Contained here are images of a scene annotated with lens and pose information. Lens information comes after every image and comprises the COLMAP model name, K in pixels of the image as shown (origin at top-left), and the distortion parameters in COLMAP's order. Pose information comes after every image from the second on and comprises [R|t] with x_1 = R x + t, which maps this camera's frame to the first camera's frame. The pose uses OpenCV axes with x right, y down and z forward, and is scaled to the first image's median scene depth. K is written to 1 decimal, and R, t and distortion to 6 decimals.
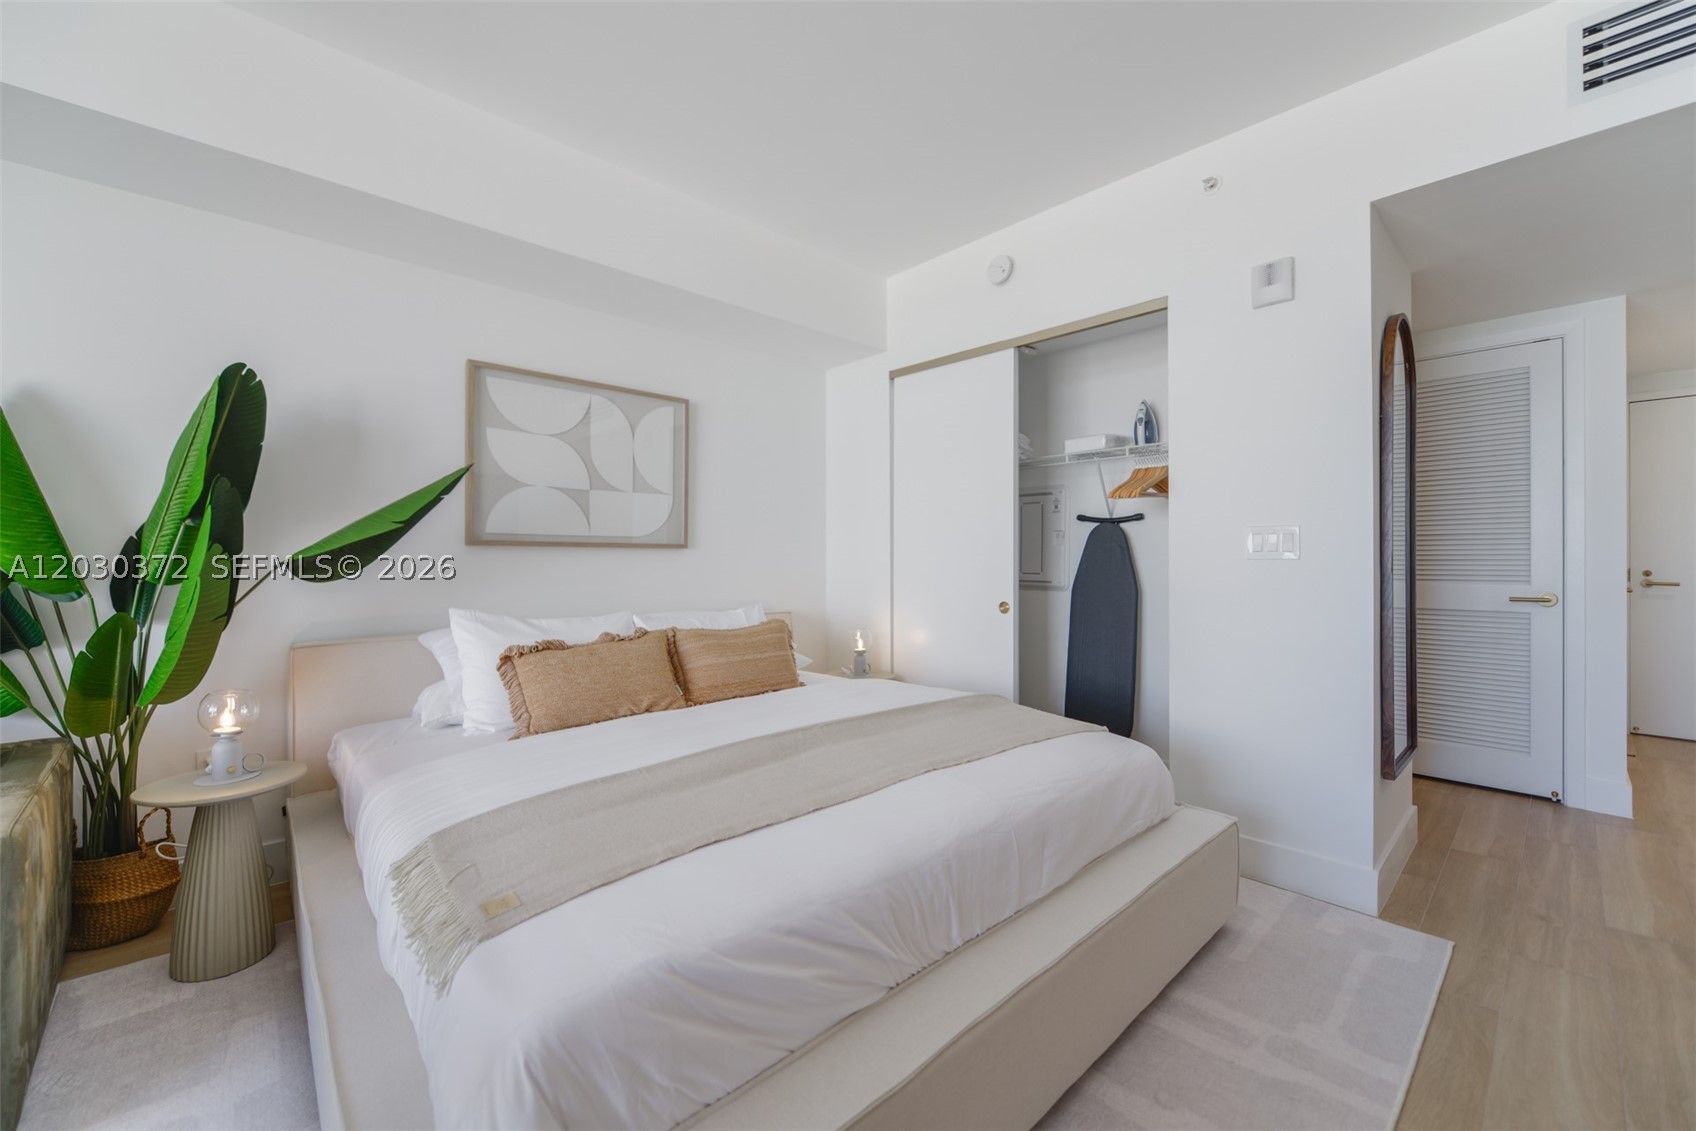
lens RADIAL K [[673.7, 0, 820.5], [0, 673.7, 544.4], [0, 0, 1]] dist [0.007866, -0.002756]
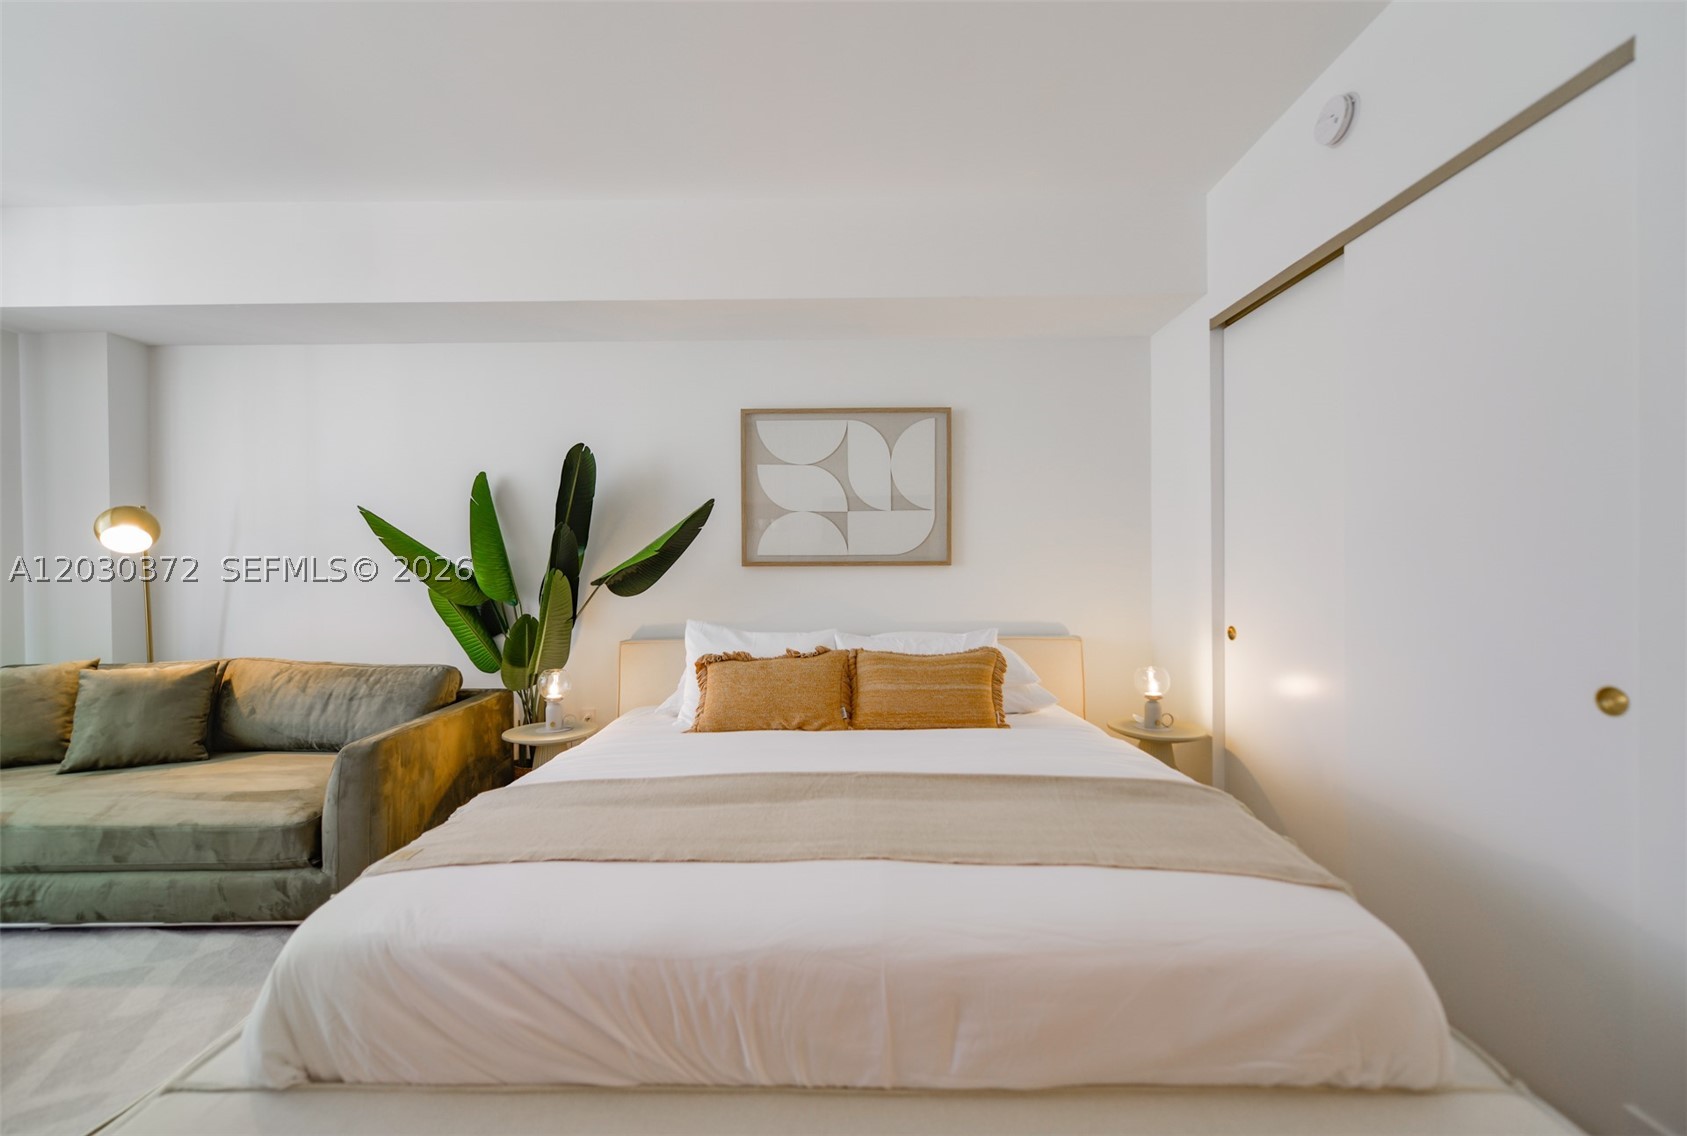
lens RADIAL K [[670.1, 0, 834.4], [0, 670.1, 562.7], [0, 0, 1]] dist [0.007866, -0.002756]
pose [[0.733835, -0.013583, -0.679192, 0.415570], [0.020659, 0.999784, 0.002327, -0.004790], [0.679014, -0.015739, 0.733957, 0.256254]]
